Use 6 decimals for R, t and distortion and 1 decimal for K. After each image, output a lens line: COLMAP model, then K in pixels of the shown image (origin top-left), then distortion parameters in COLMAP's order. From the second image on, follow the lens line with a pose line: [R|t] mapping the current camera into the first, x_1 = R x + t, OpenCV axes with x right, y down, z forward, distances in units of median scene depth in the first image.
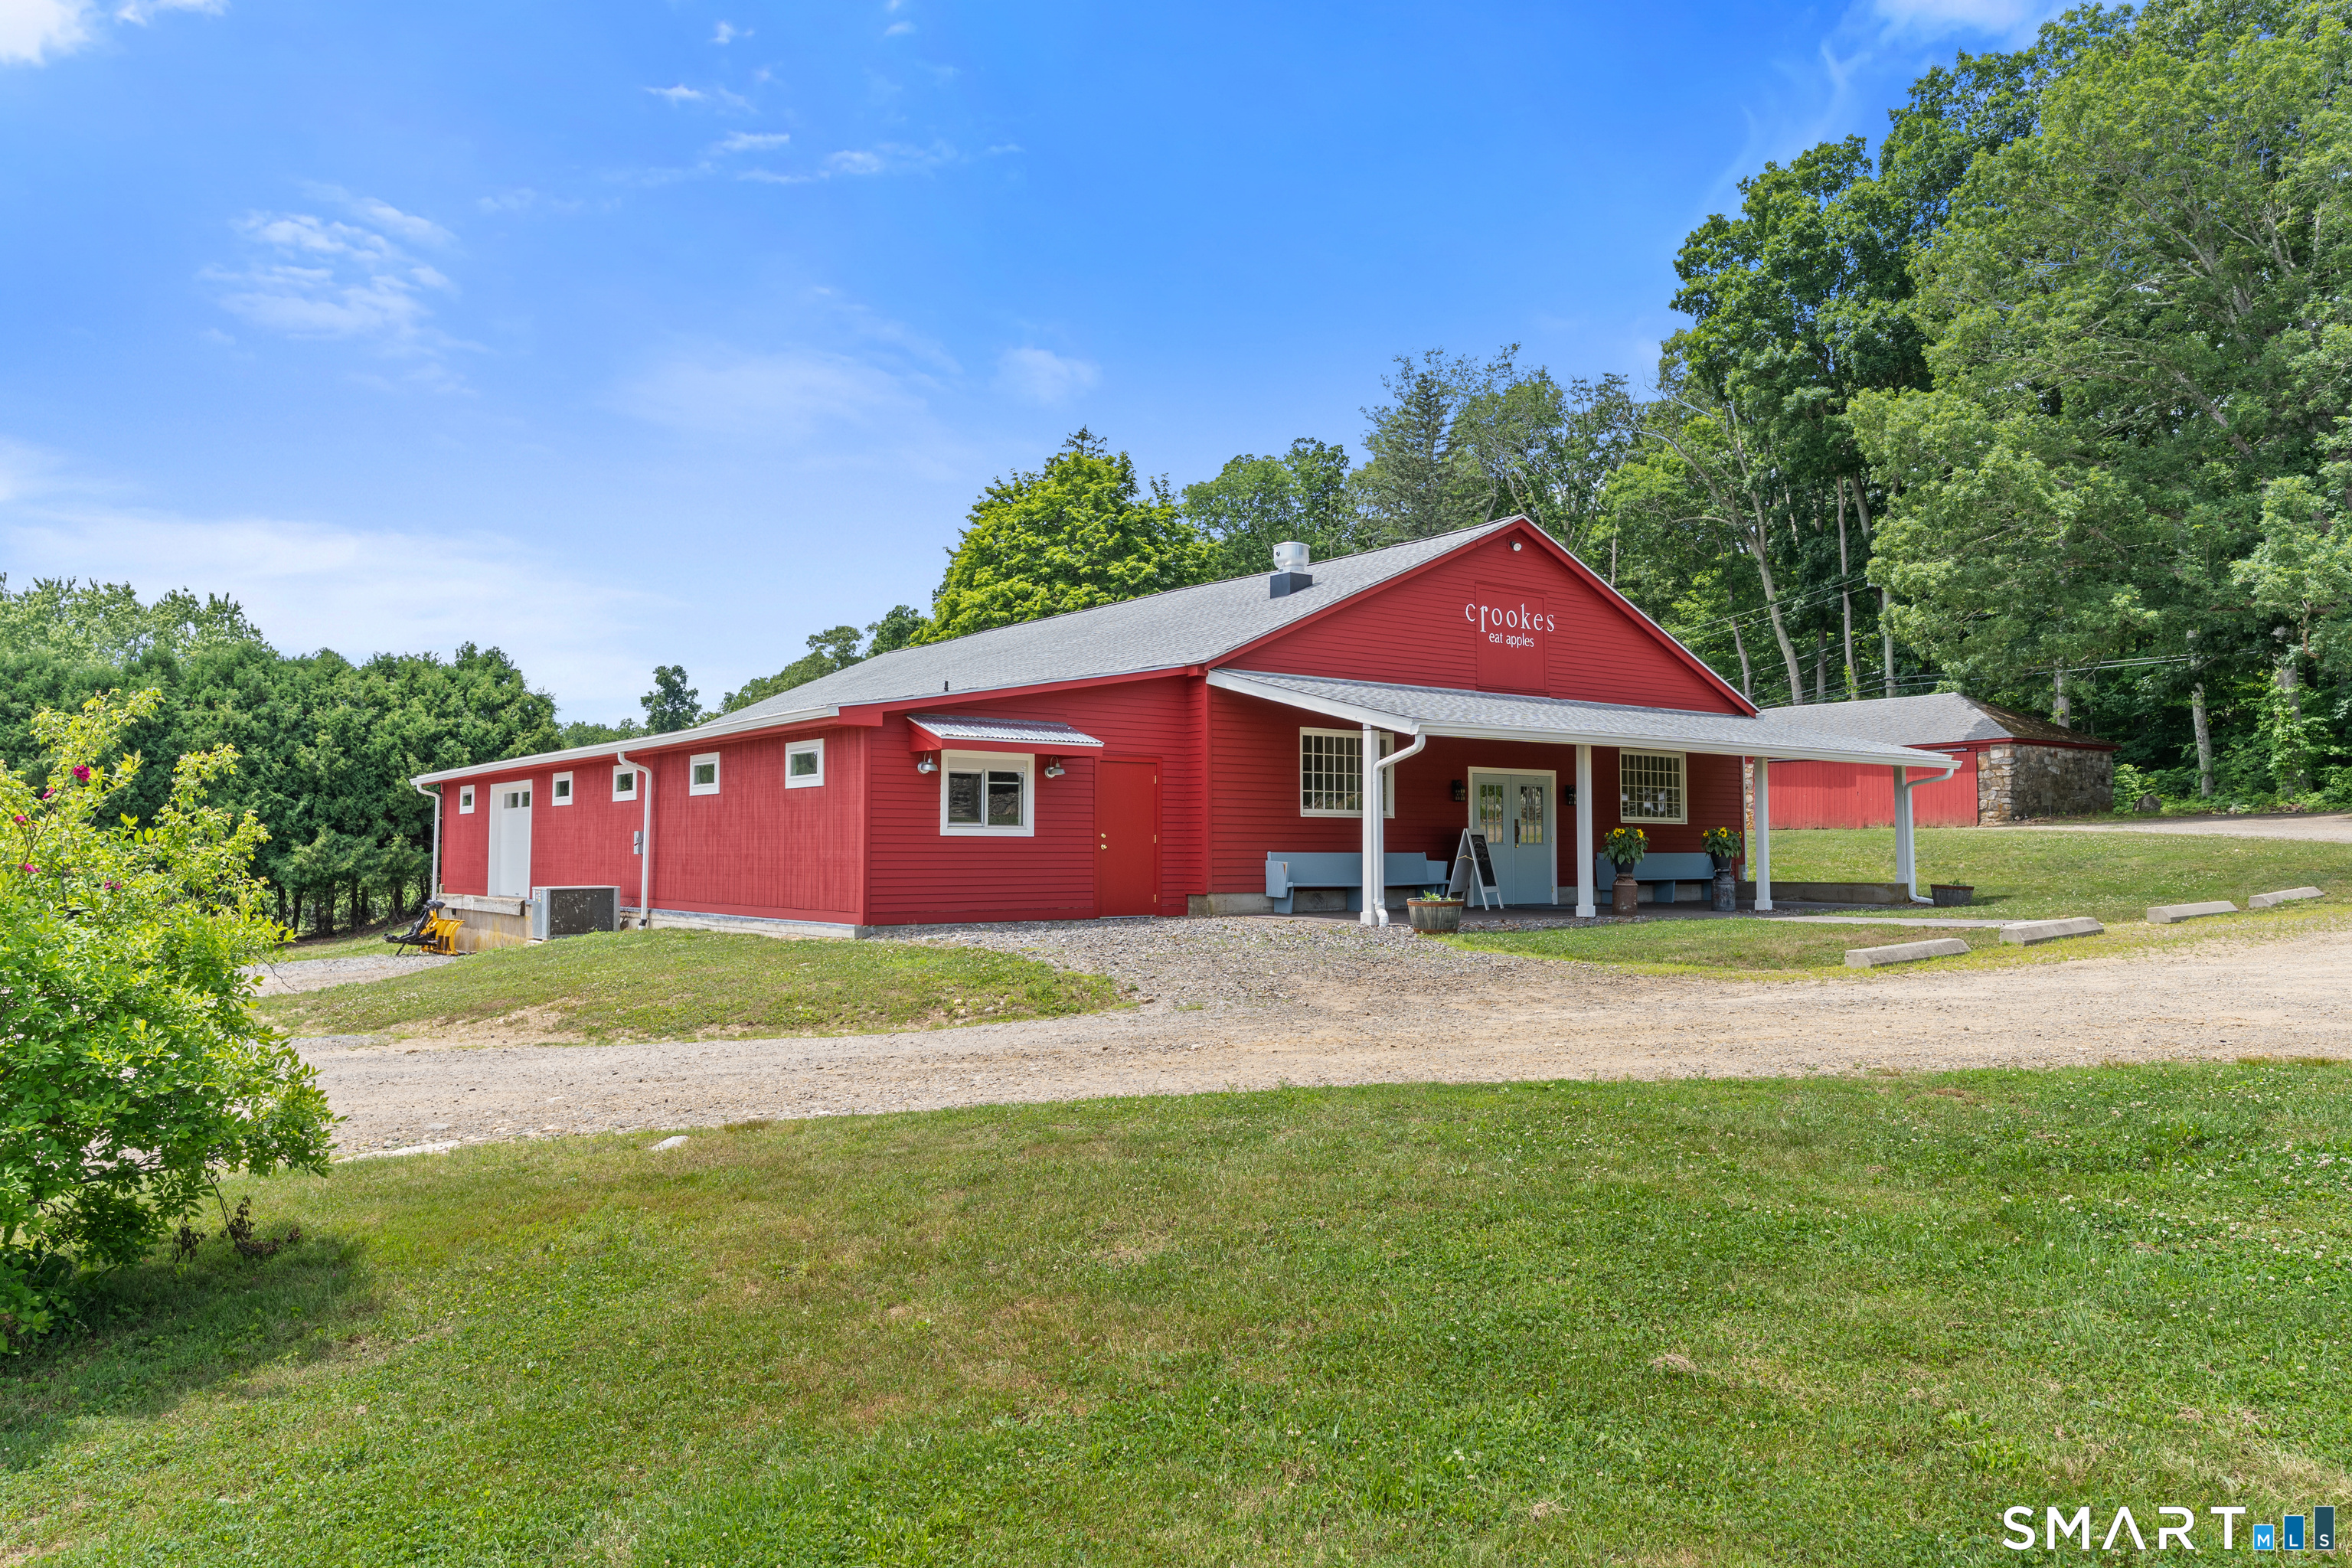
lens RADIAL K [[1559.7, 0, 1176.0], [0, 1559.7, 784.0], [0, 0, 1]] dist [0.025026, -0.000163]
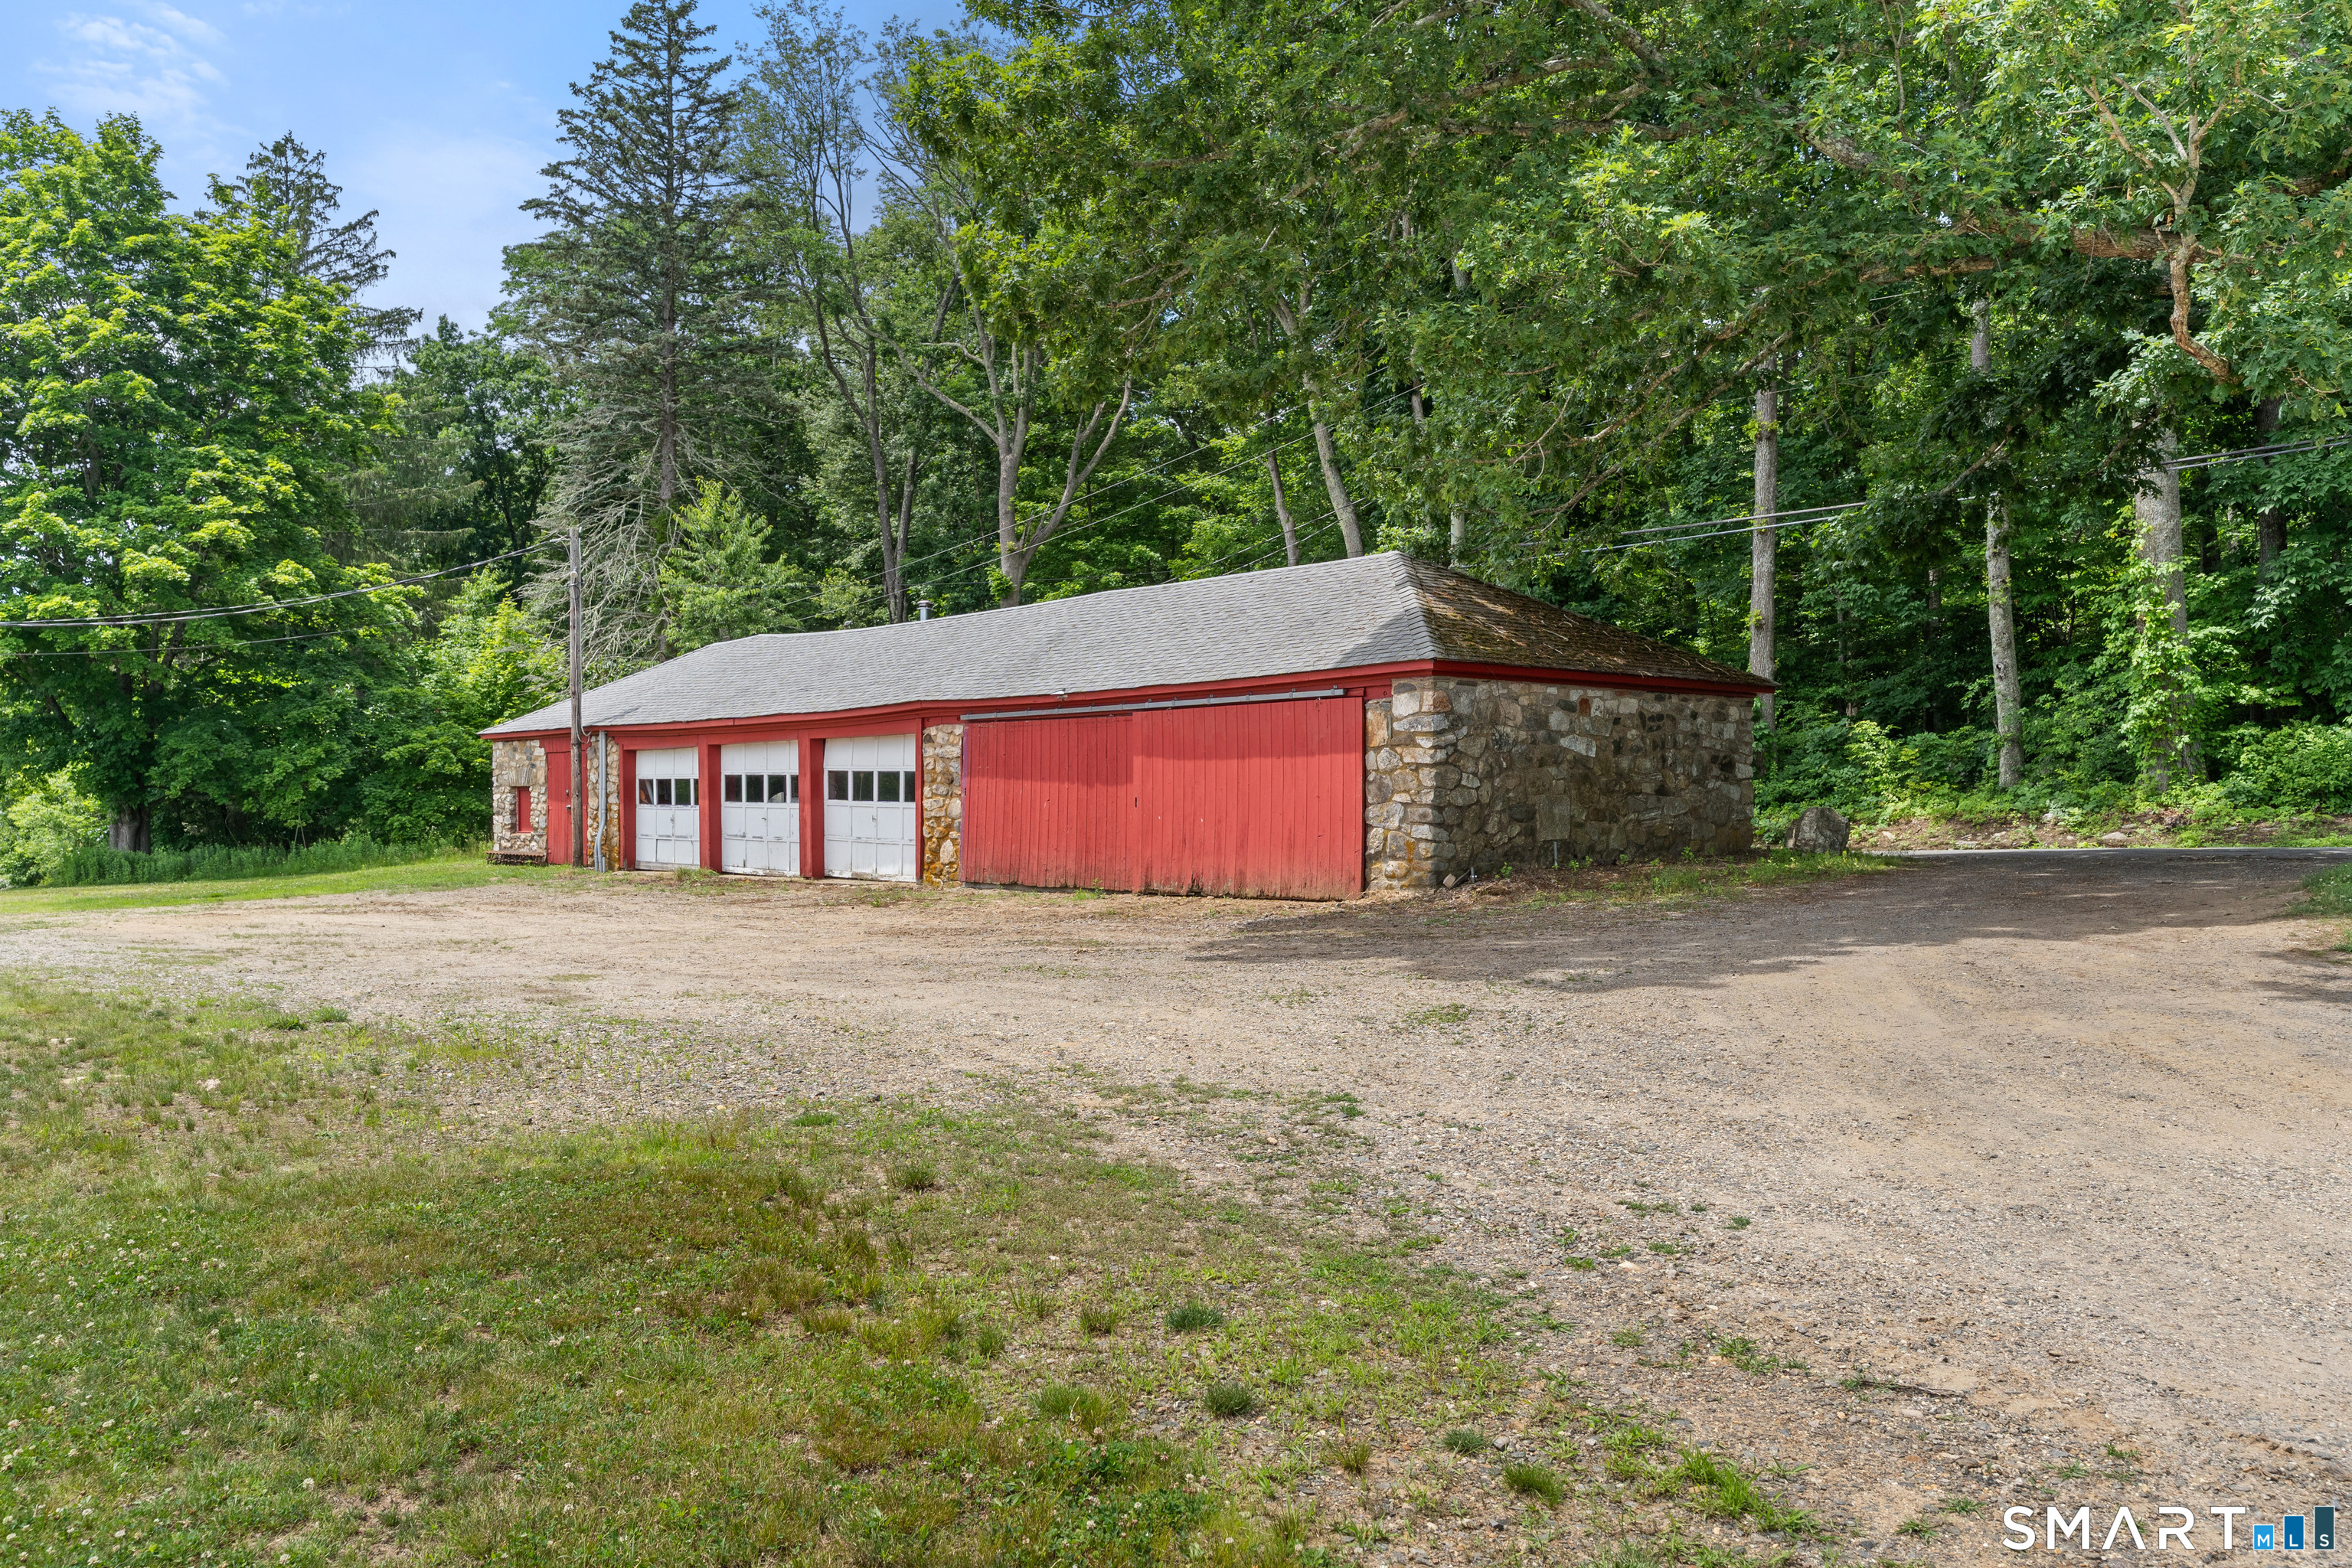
lens RADIAL K [[1786.3, 0, 1176.0], [0, 1786.3, 784.0], [0, 0, 1]] dist [0.001414, 0.005169]
pose [[0.995508, -0.002047, 0.094658, 0.424591], [-0.001124, 0.999440, 0.033435, -0.014207], [-0.094673, -0.033392, 0.994948, 0.582435]]
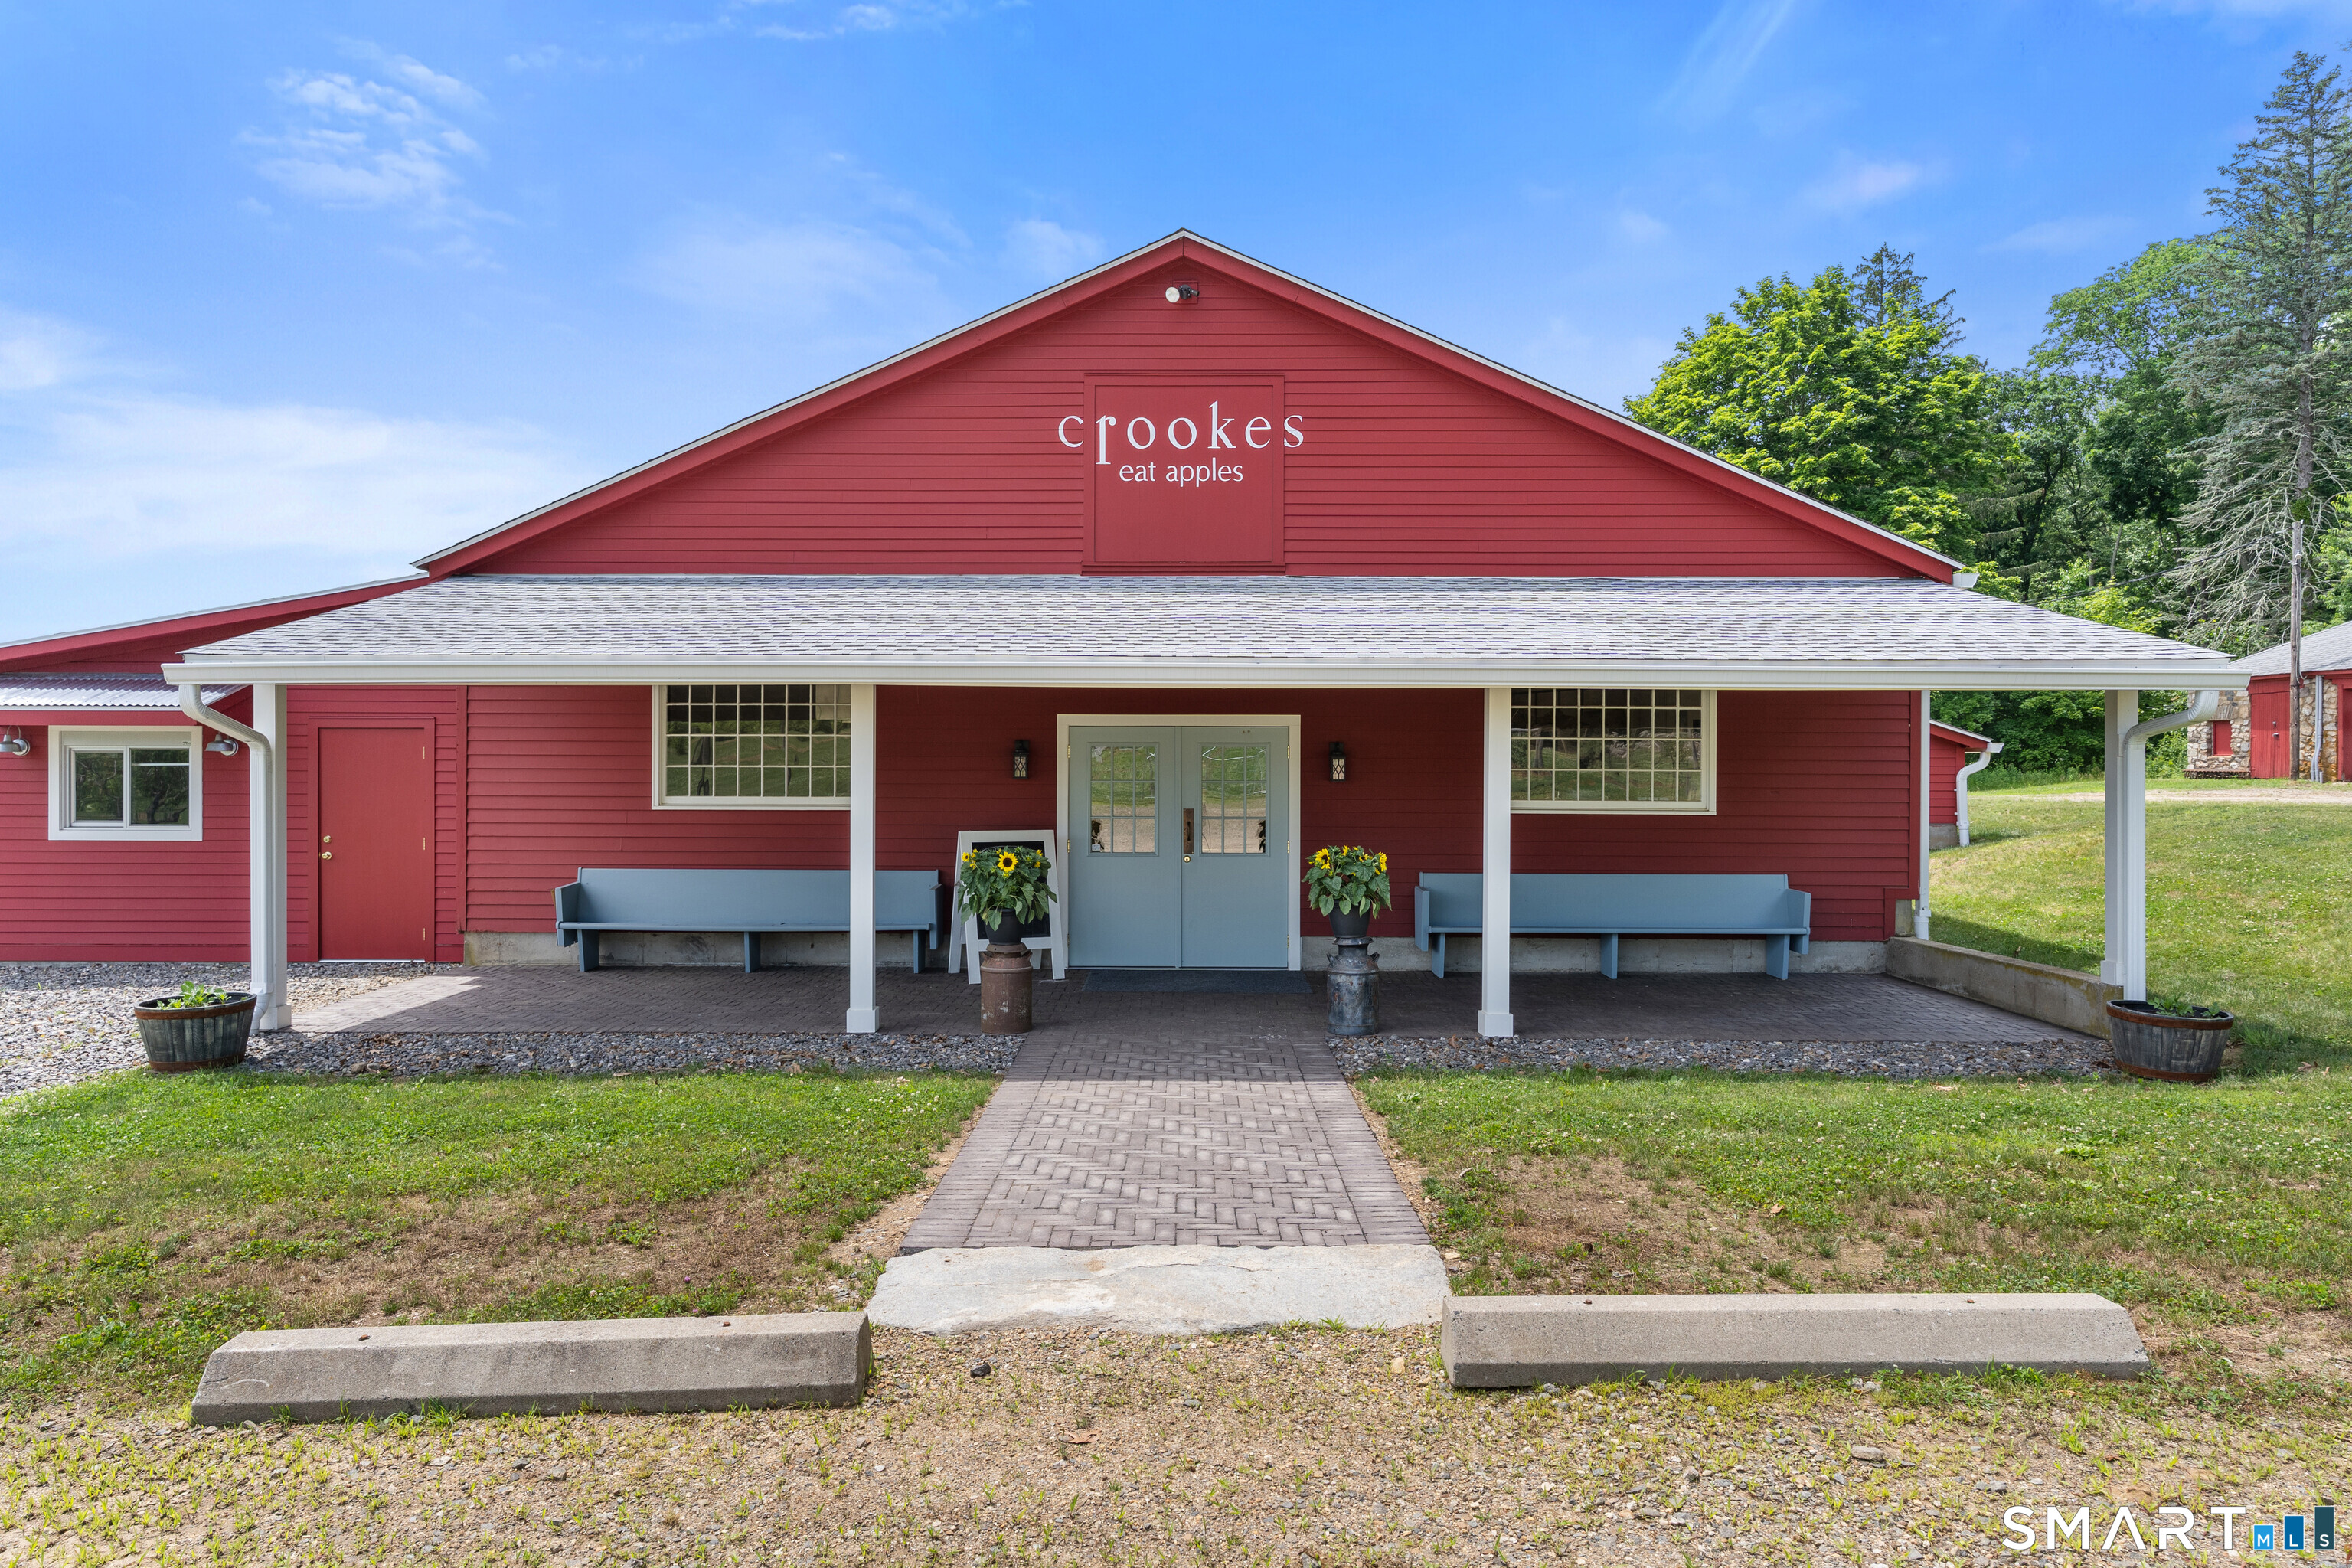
lens RADIAL K [[1522.5, 0, 1176.0], [0, 1522.5, 784.0], [0, 0, 1]] dist [-0.011897, 0.001059]
pose [[0.772960, 0.013566, -0.634310, 0.311606], [0.022671, 0.998542, 0.048982, -0.007163], [0.634049, -0.052242, 0.771526, 0.342396]]
